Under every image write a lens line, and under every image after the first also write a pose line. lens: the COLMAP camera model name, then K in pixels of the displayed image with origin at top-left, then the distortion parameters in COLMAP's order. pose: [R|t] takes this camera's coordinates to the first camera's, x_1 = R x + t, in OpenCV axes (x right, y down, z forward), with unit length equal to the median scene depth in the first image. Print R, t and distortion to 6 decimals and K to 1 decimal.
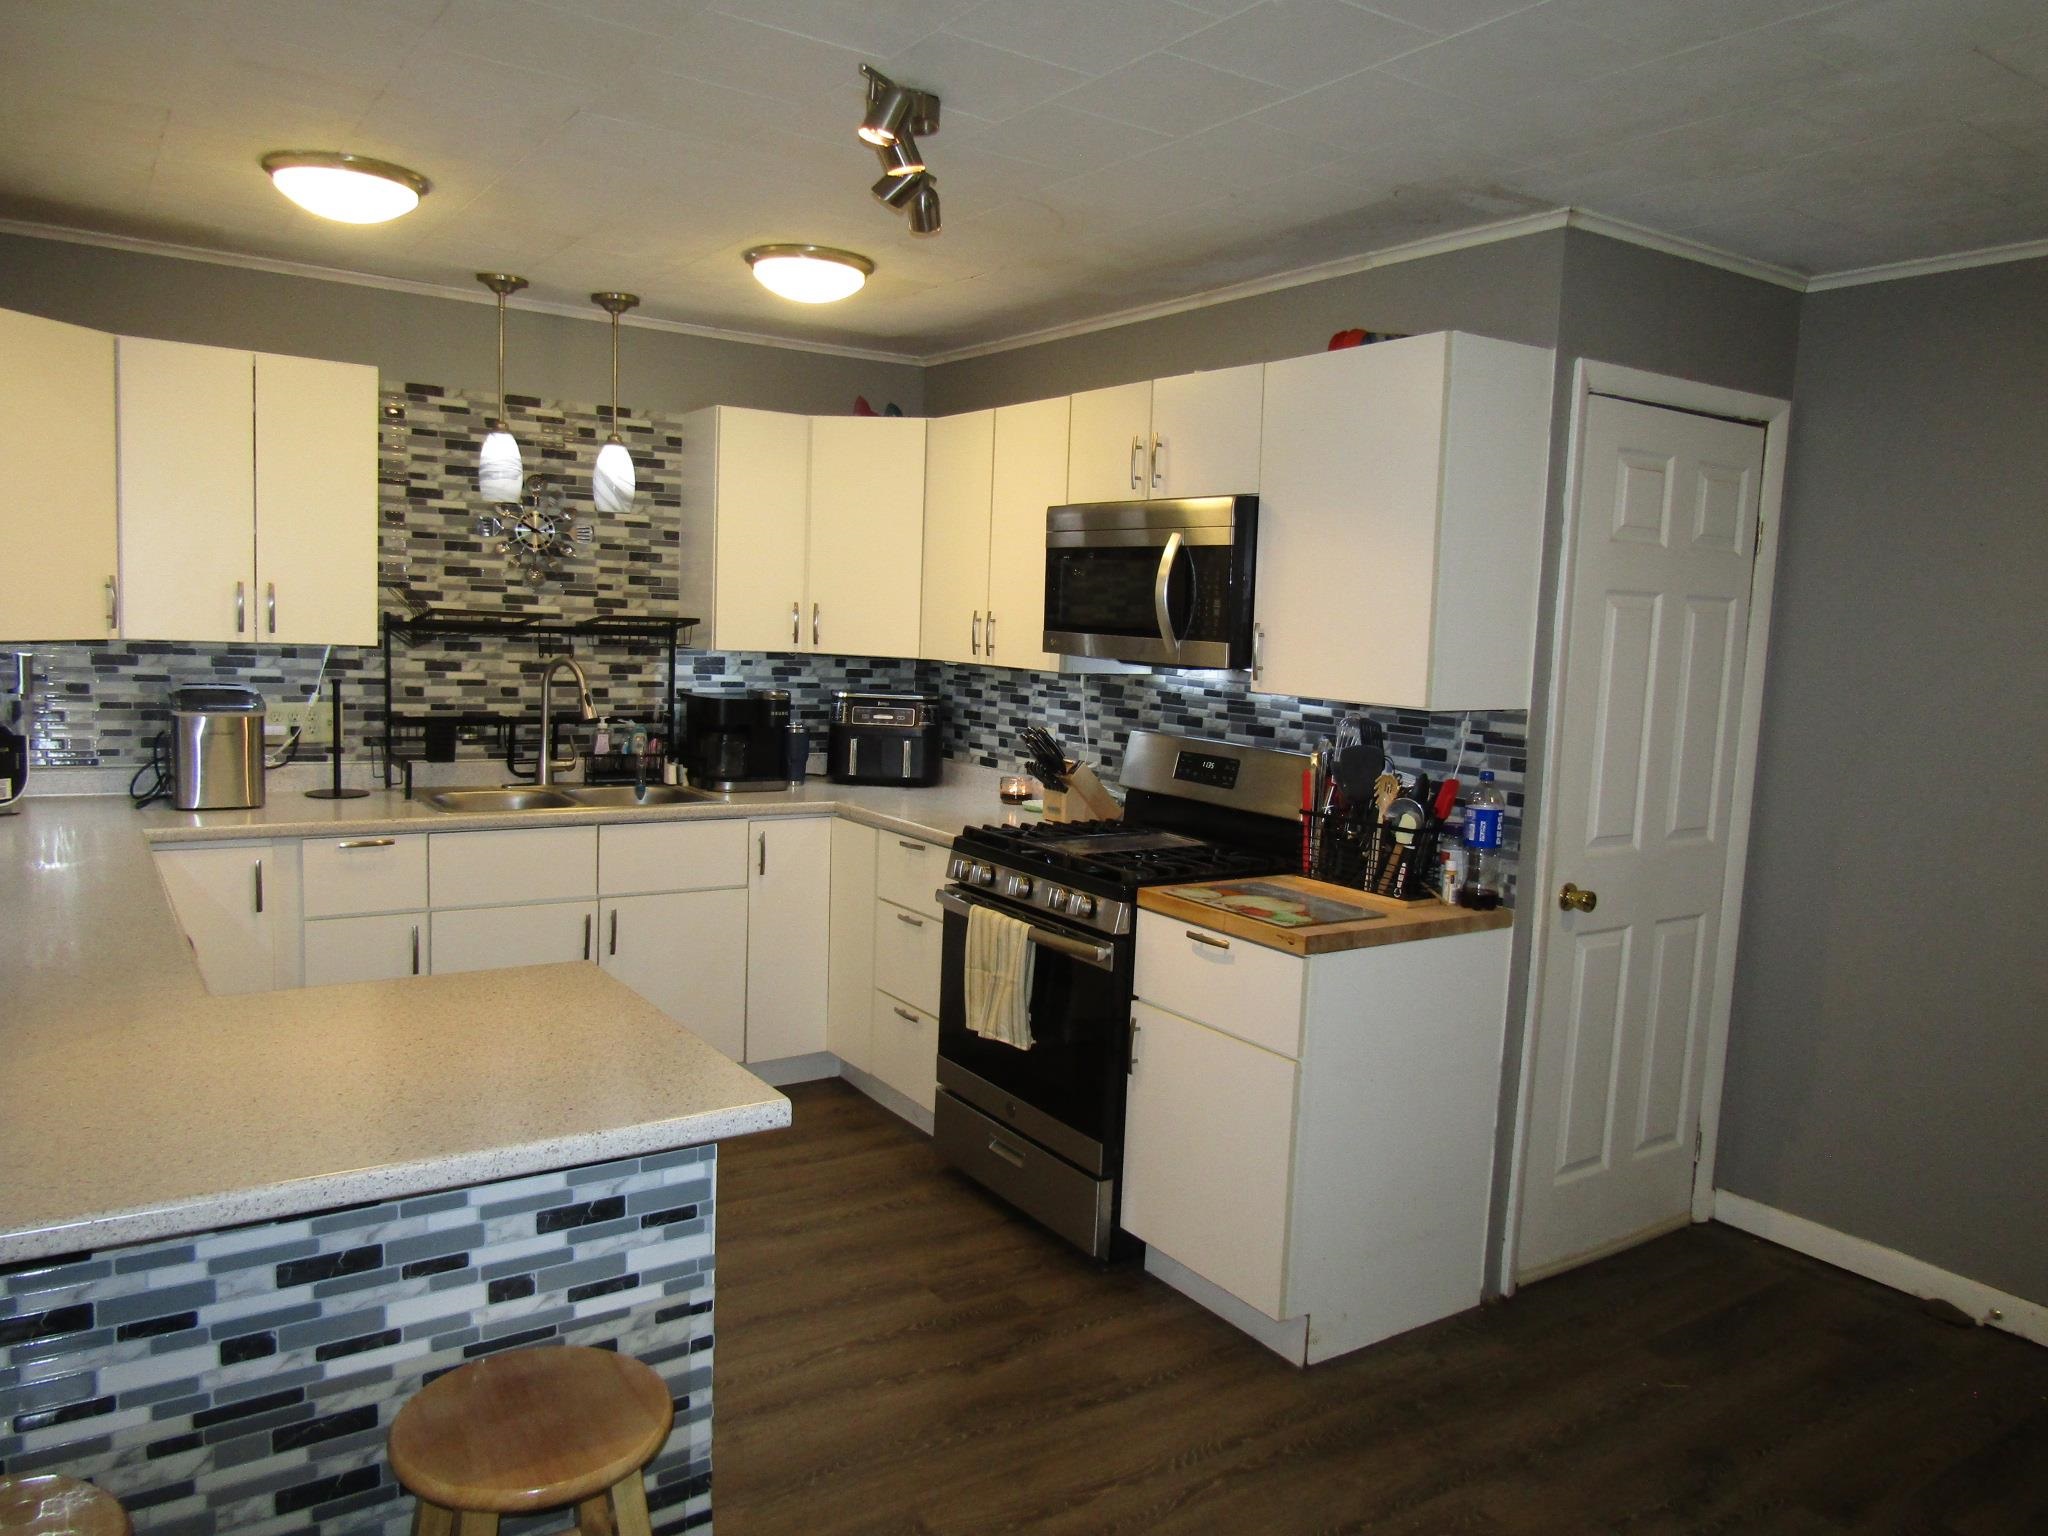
lens RADIAL K [[1442.3, 0, 1021.8], [0, 1442.3, 754.0], [0, 0, 1]] dist [-0.005706, -0.010513]
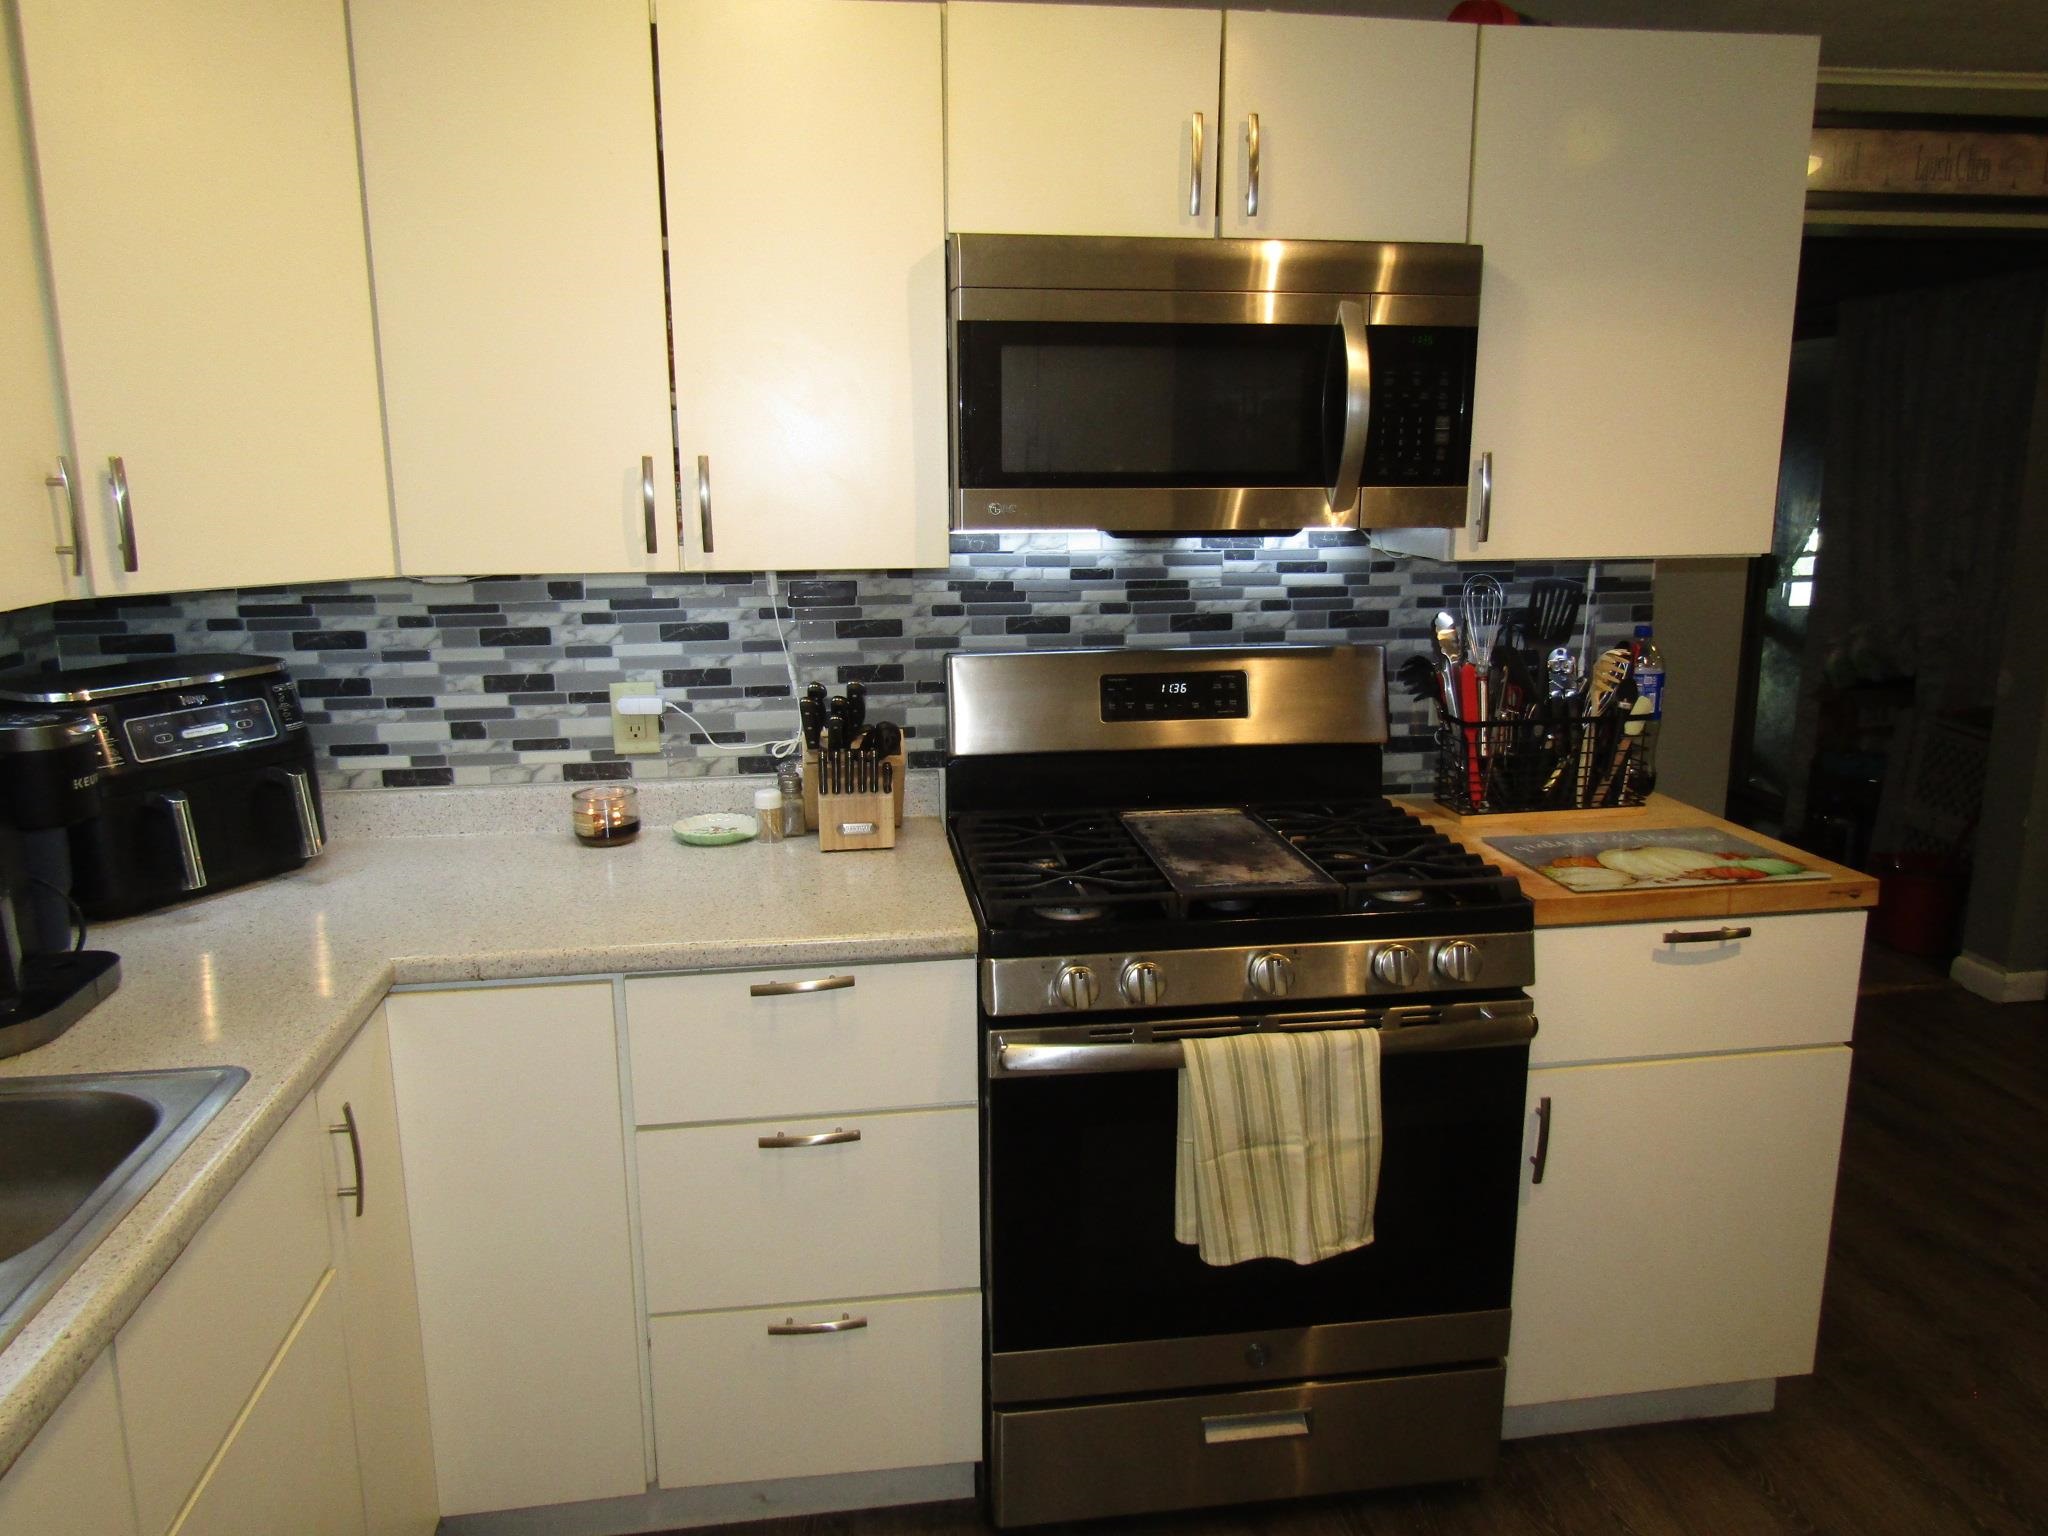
lens RADIAL K [[1442.3, 0, 1021.3], [0, 1442.3, 766.4], [0, 0, 1]] dist [-0.005706, -0.010513]
pose [[0.440532, -0.229464, 0.867916, -0.427849], [0.111717, 0.973279, 0.200616, -0.087583], [-0.890759, 0.008583, 0.454395, 0.734094]]
